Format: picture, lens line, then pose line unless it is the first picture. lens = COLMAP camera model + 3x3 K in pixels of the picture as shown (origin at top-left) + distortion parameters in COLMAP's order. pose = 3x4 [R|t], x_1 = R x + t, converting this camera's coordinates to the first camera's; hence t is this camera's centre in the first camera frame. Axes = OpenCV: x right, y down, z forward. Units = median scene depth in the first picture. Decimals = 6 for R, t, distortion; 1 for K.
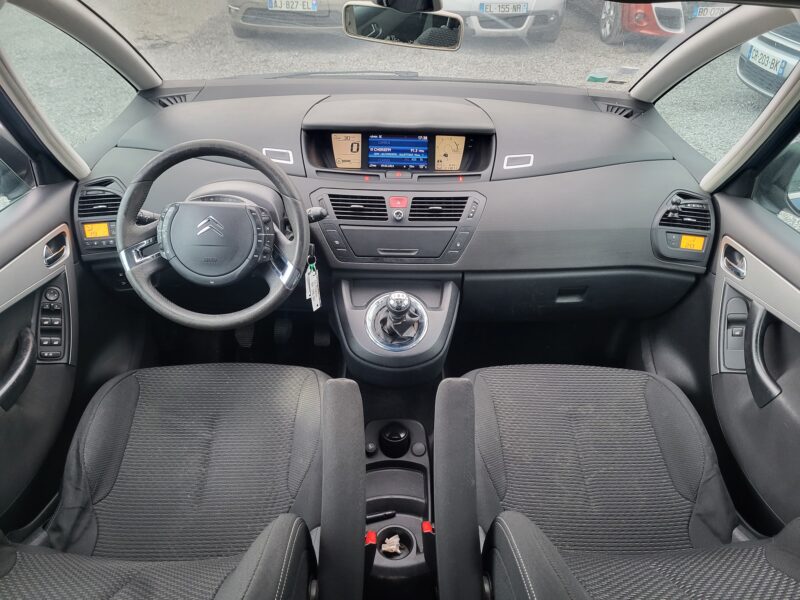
lens RADIAL K [[613.3, 0, 396.3], [0, 613.3, 301.9], [0, 0, 1]] dist [0.034134, 0.000071]
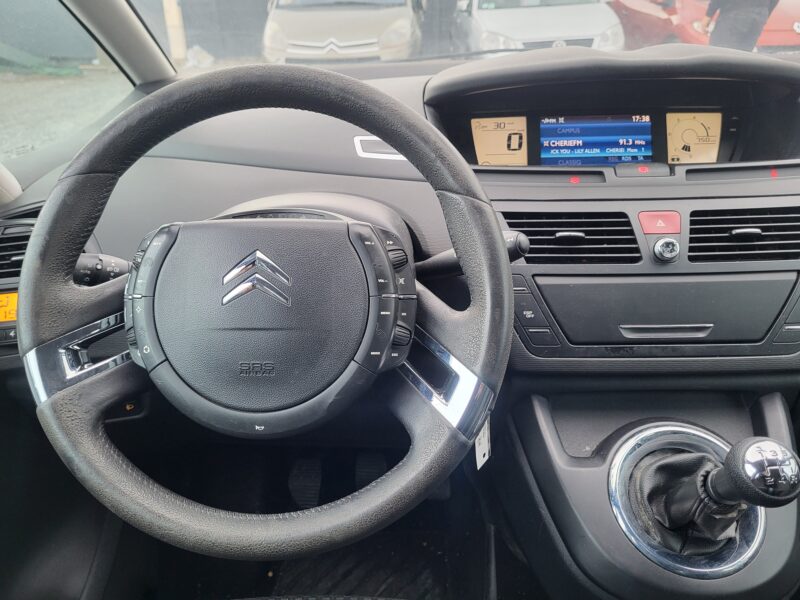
lens RADIAL K [[613.3, 0, 399.6], [0, 613.3, 300.3], [0, 0, 1]] dist [0.034134, 0.000071]
pose [[0.998552, -0.032329, -0.042986, -0.171903], [0.026341, 0.990736, -0.133225, -0.049424], [0.046894, 0.131900, 0.990153, 0.546879]]
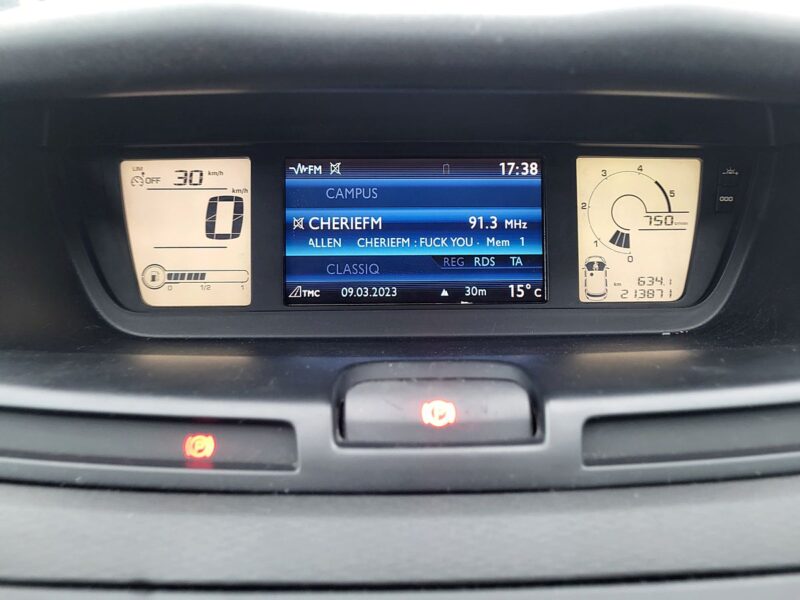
lens RADIAL K [[613.3, 0, 399.7], [0, 613.3, 299.3], [0, 0, 1]] dist [0.034134, 0.000071]
pose [[0.999600, -0.028240, 0.001413, -0.003969], [0.028213, 0.992831, -0.116145, -0.220945], [0.001877, 0.116139, 0.993231, 0.891288]]
